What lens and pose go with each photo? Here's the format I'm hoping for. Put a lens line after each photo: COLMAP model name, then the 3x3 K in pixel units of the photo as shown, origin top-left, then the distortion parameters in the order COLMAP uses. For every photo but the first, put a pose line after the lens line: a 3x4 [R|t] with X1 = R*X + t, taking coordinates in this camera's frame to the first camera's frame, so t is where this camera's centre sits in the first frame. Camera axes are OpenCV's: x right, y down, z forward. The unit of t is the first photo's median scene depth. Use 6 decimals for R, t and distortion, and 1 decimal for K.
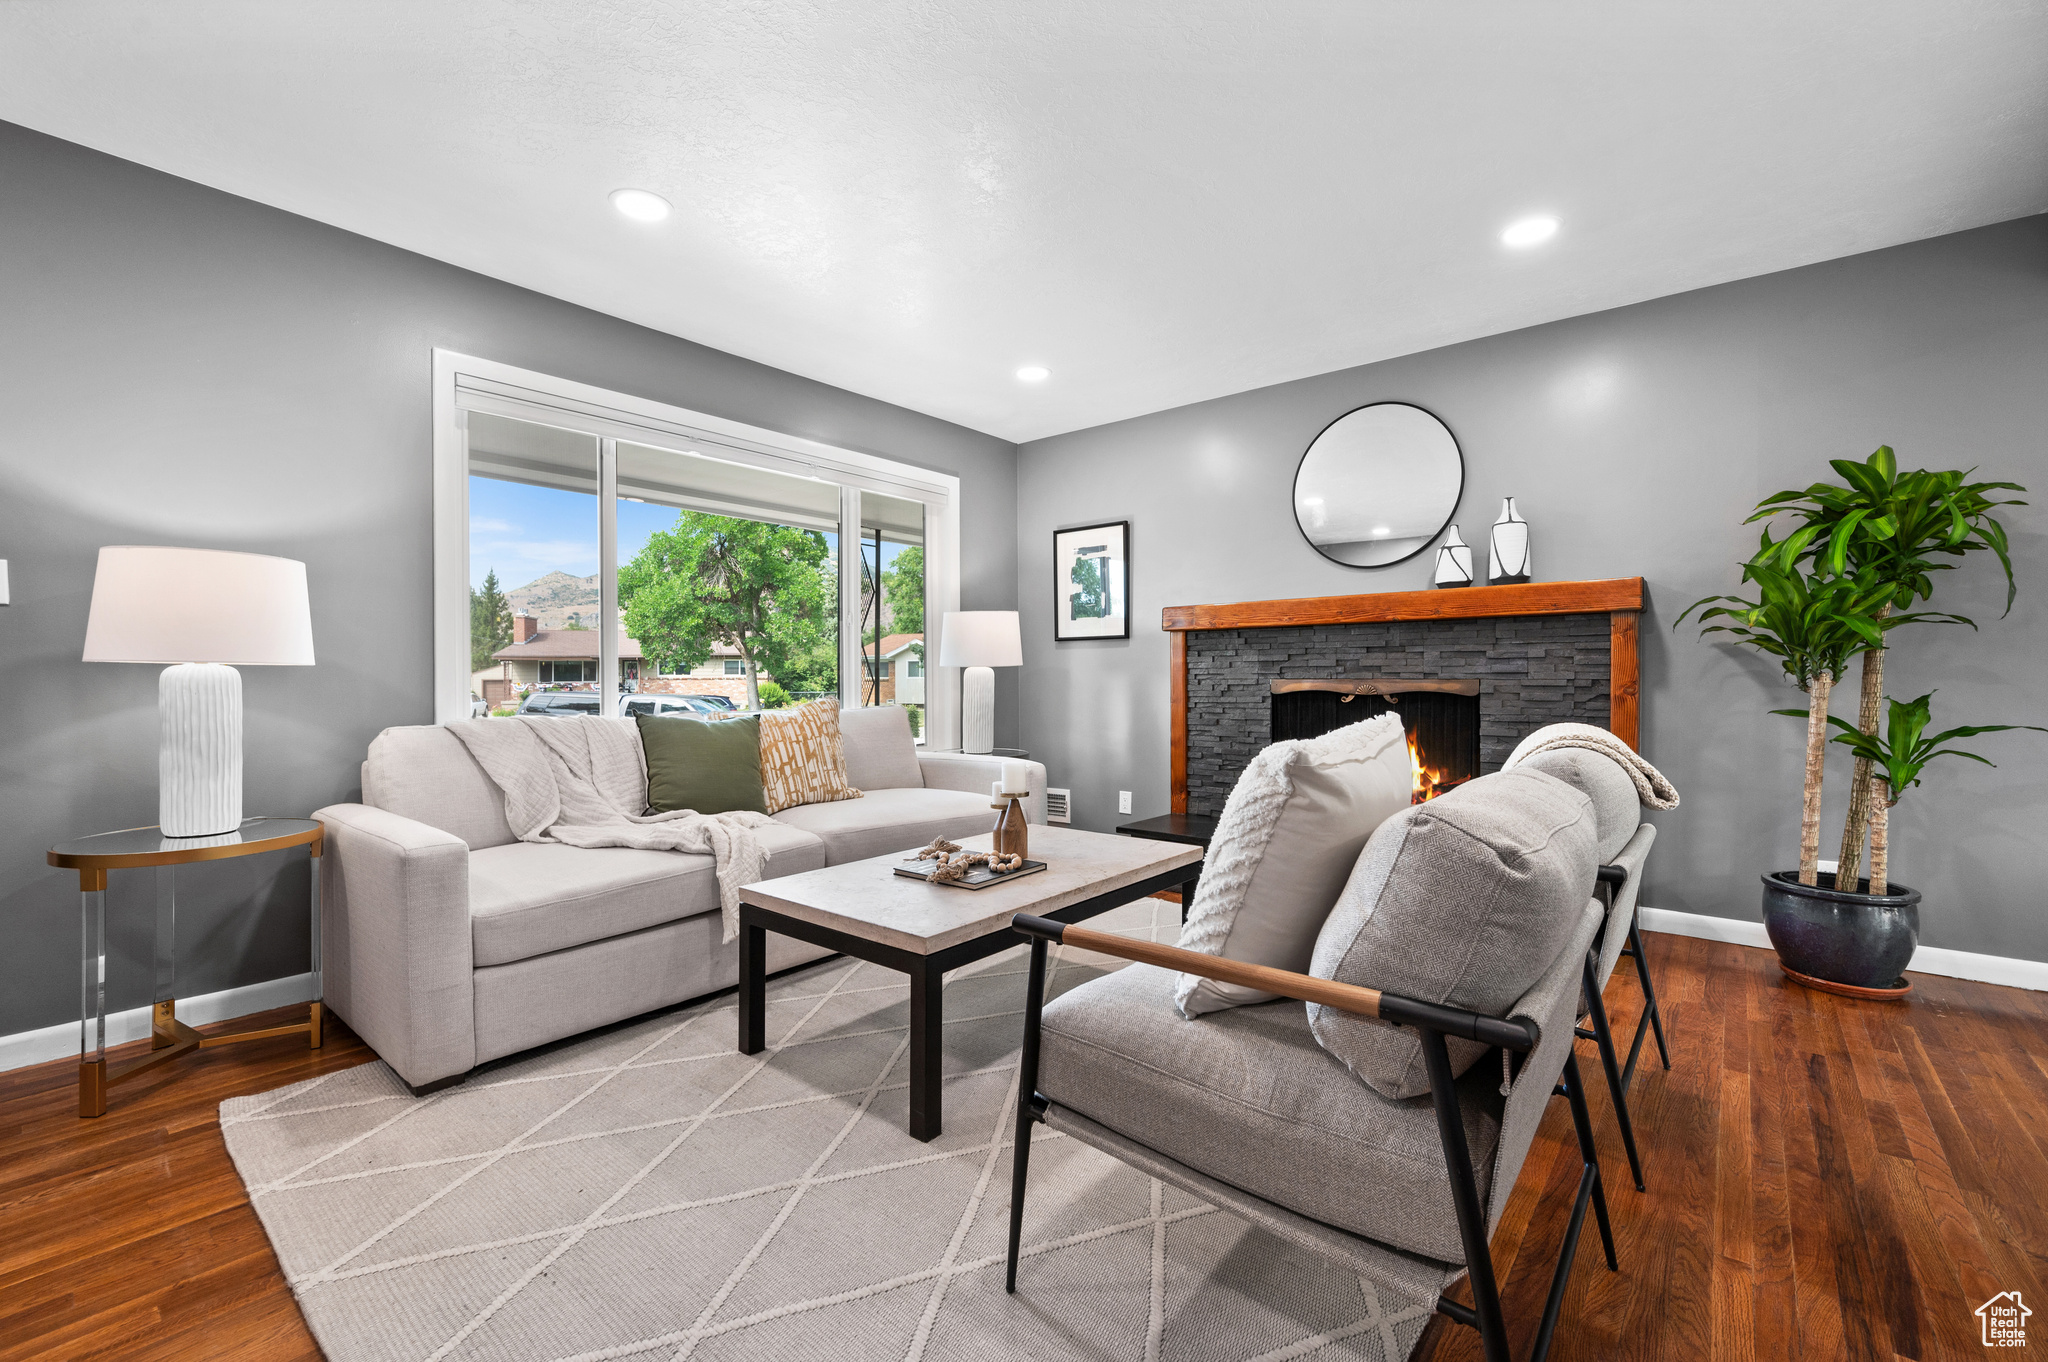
lens RADIAL K [[852.9, 0, 1035.8], [0, 852.9, 674.3], [0, 0, 1]] dist [0.002802, -0.001029]
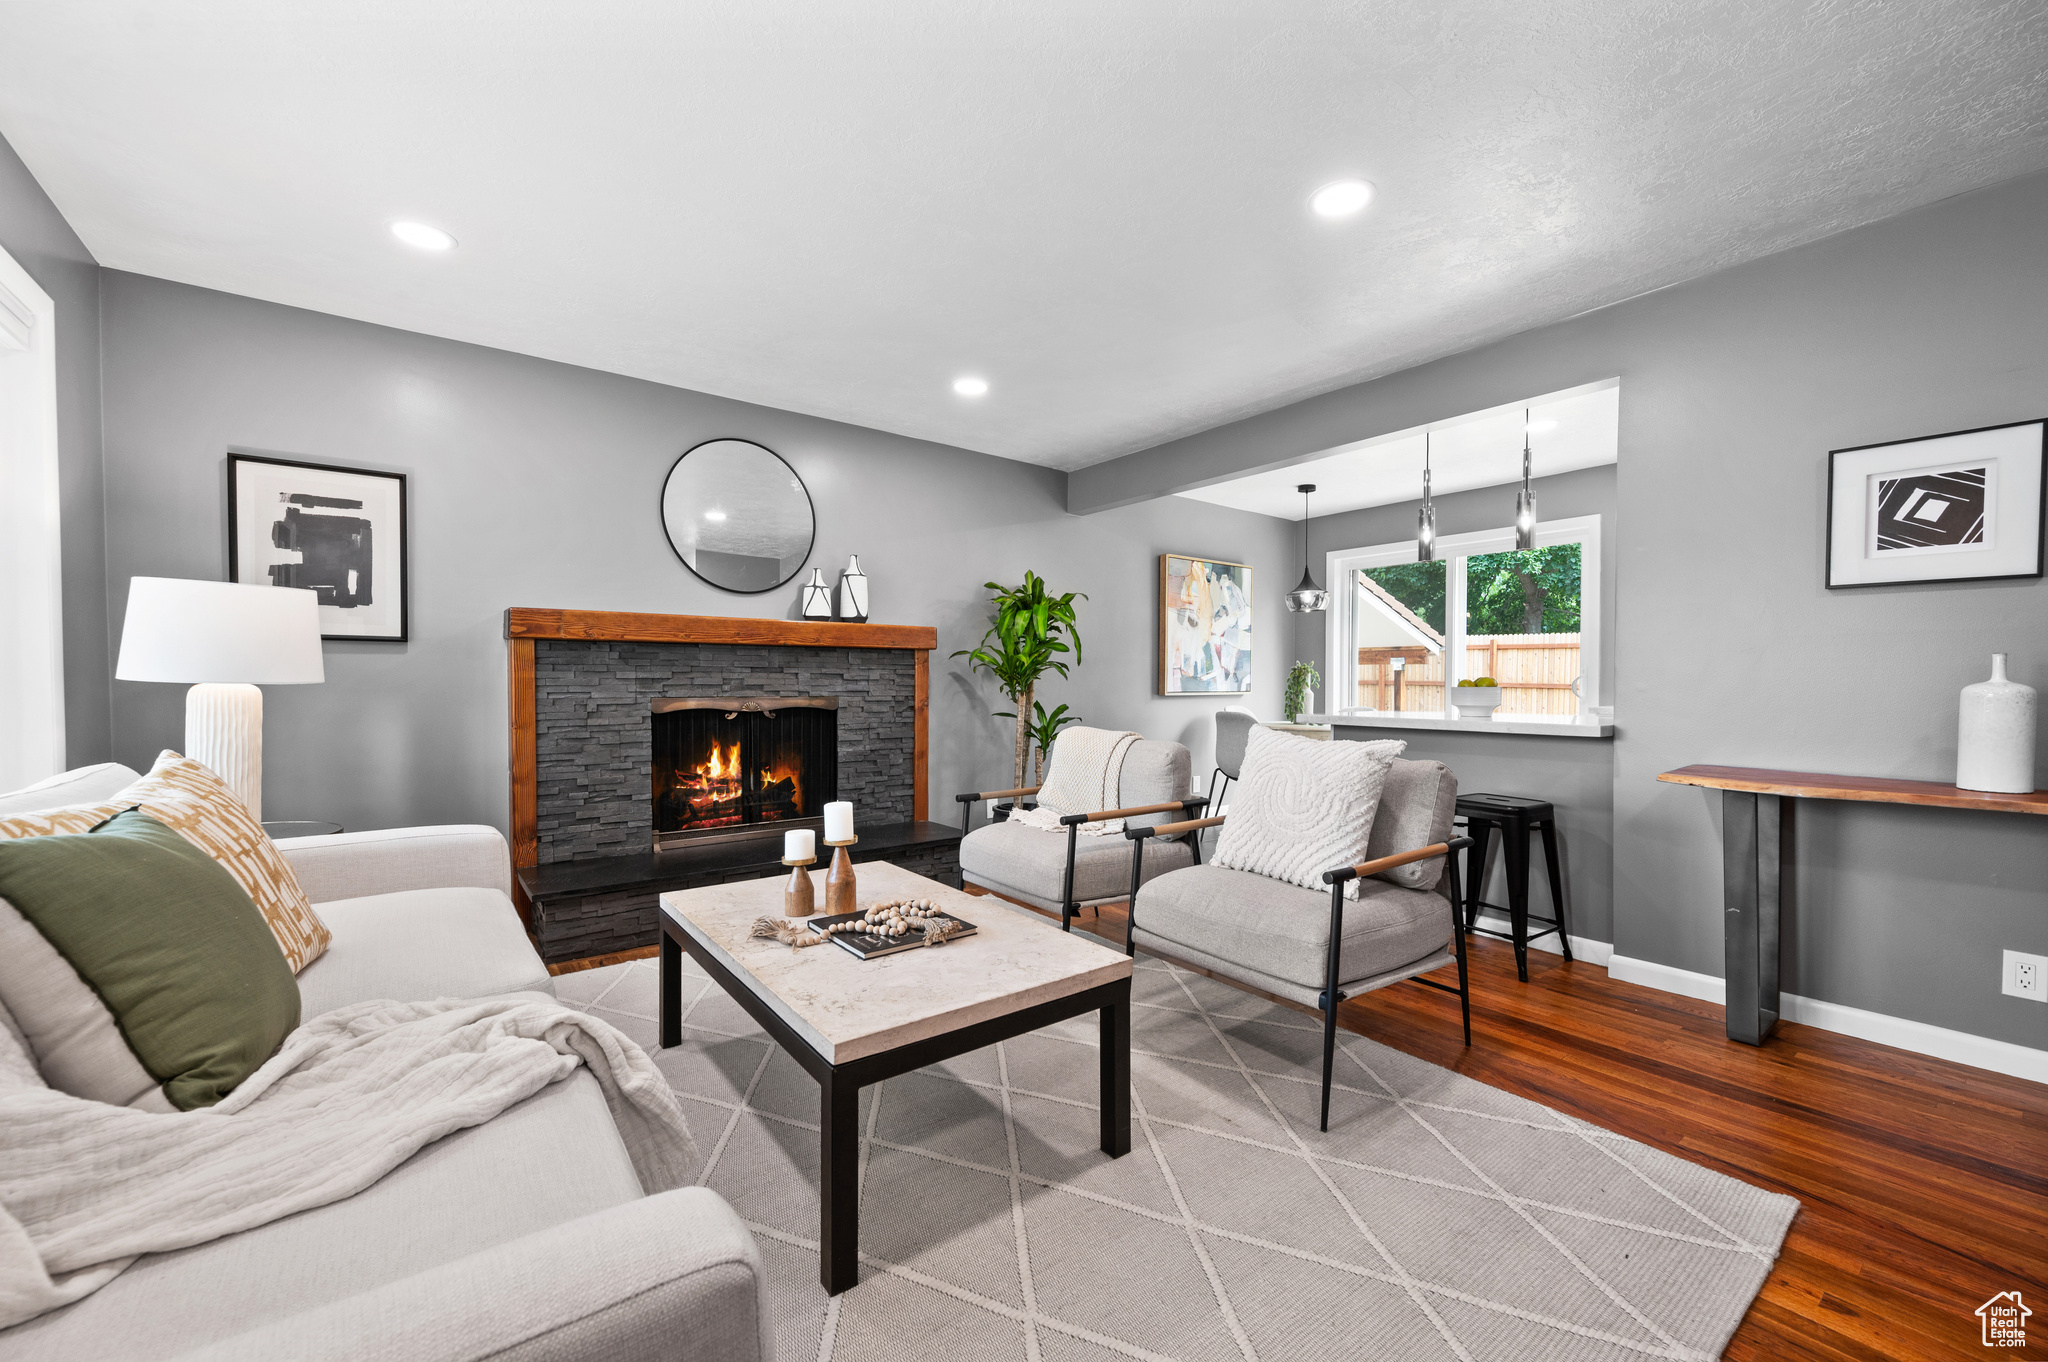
lens RADIAL K [[808.8, 0, 1046.3], [0, 808.8, 684.5], [0, 0, 1]] dist [0.001529, -0.000878]
pose [[0.225423, 0.000493, 0.974261, -0.575301], [-0.007982, 0.999967, 0.001341, -0.015914], [-0.974228, -0.008079, 0.225419, 0.447915]]
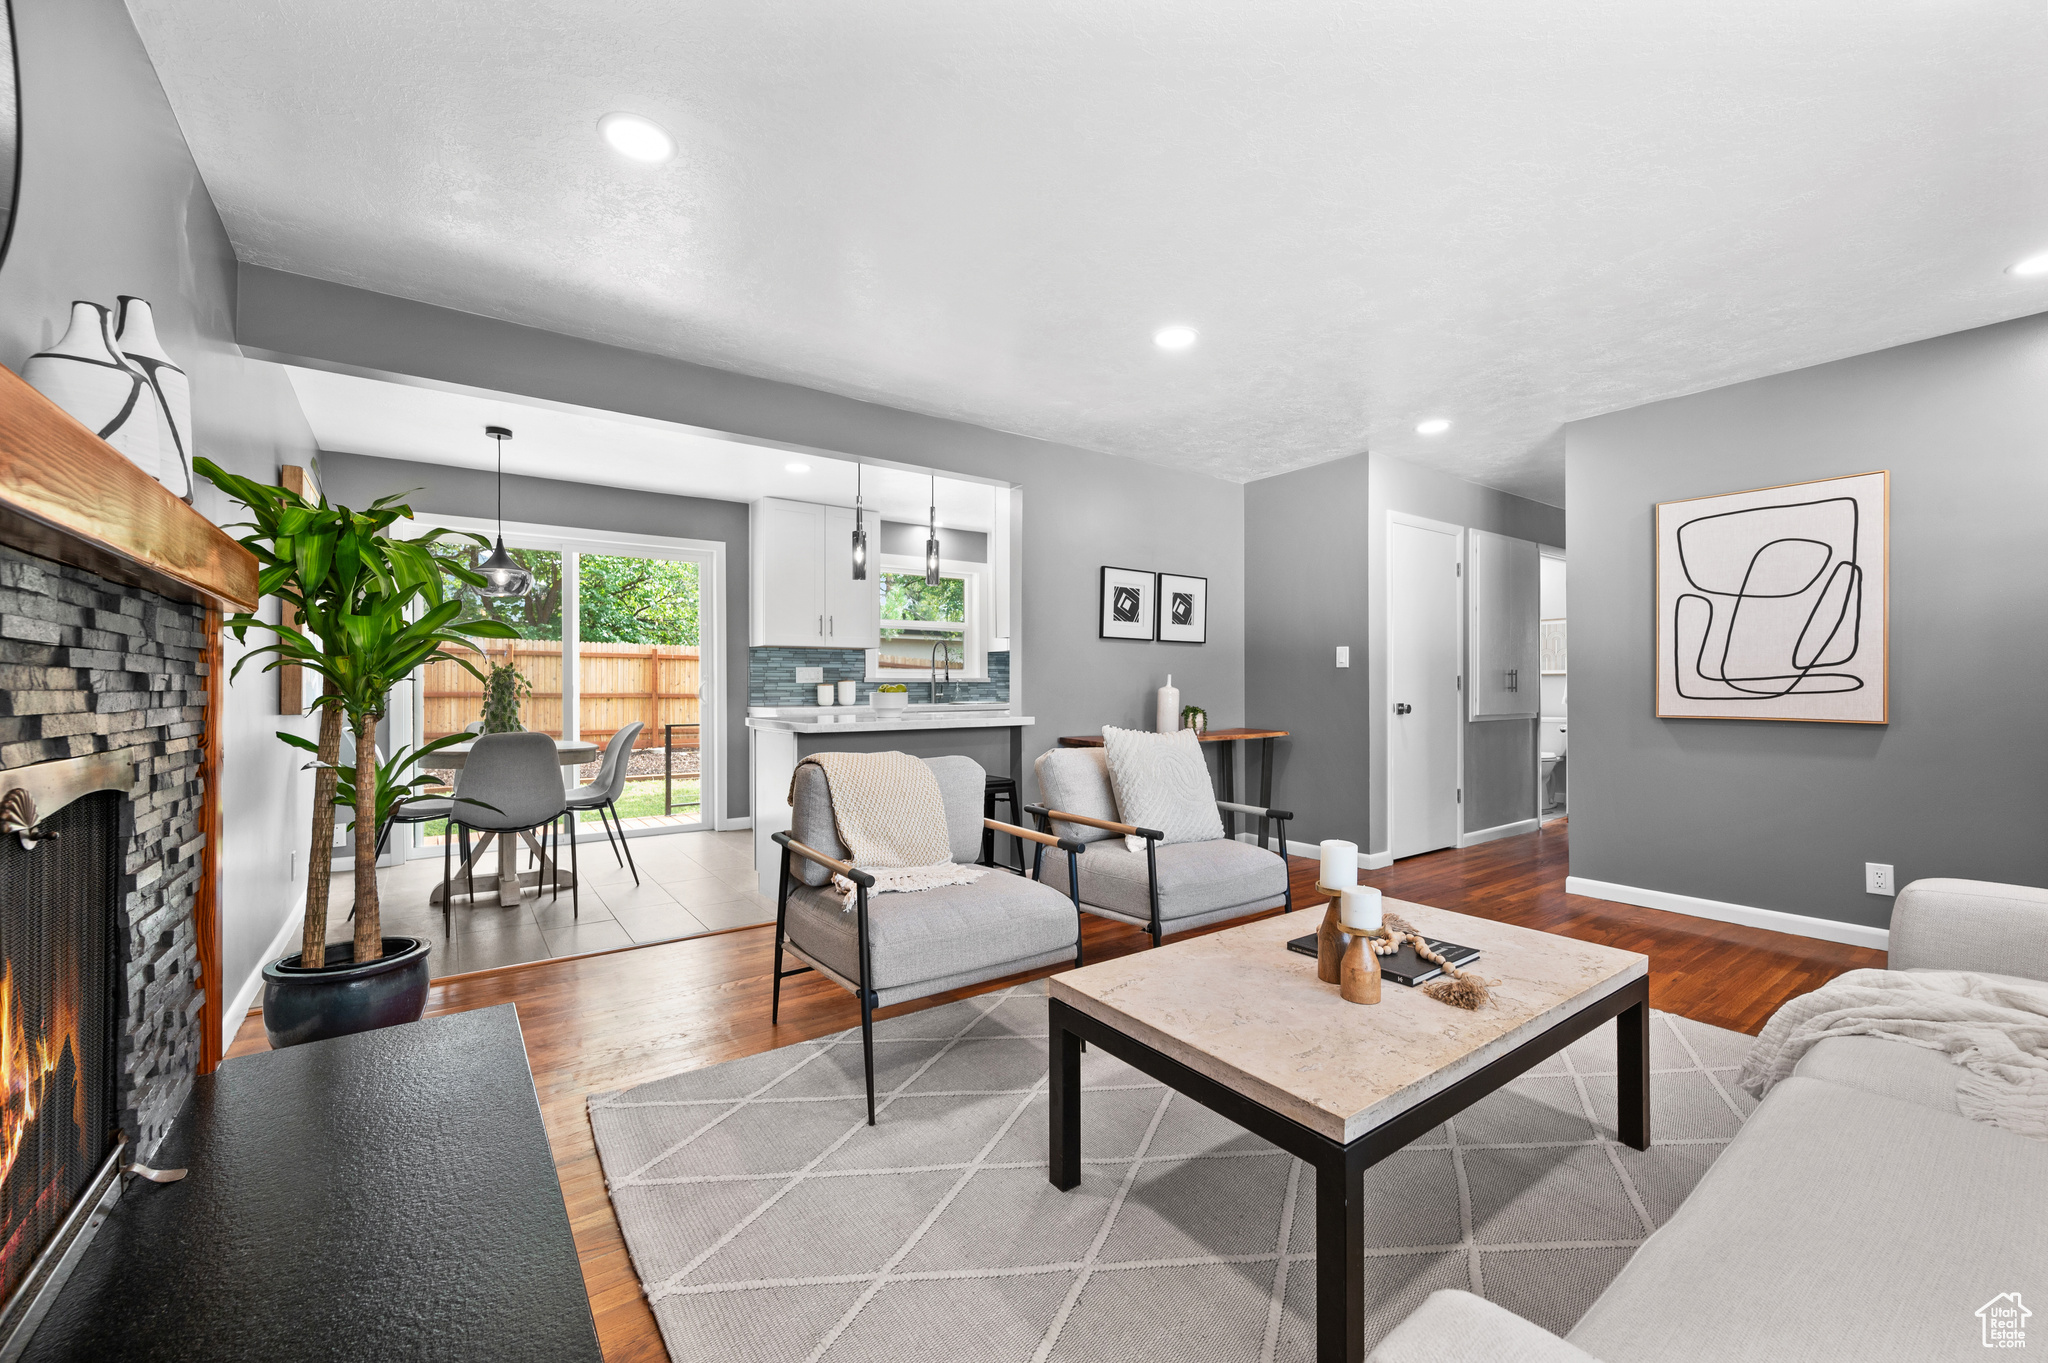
lens RADIAL K [[808.8, 0, 1016.8], [0, 808.8, 685.5], [0, 0, 1]] dist [0.001529, -0.000878]
pose [[-0.963785, 0.005050, 0.266633, 0.061607], [0.004187, 0.999984, -0.003804, -0.021472], [-0.266648, -0.002549, -0.963791, 1.294479]]
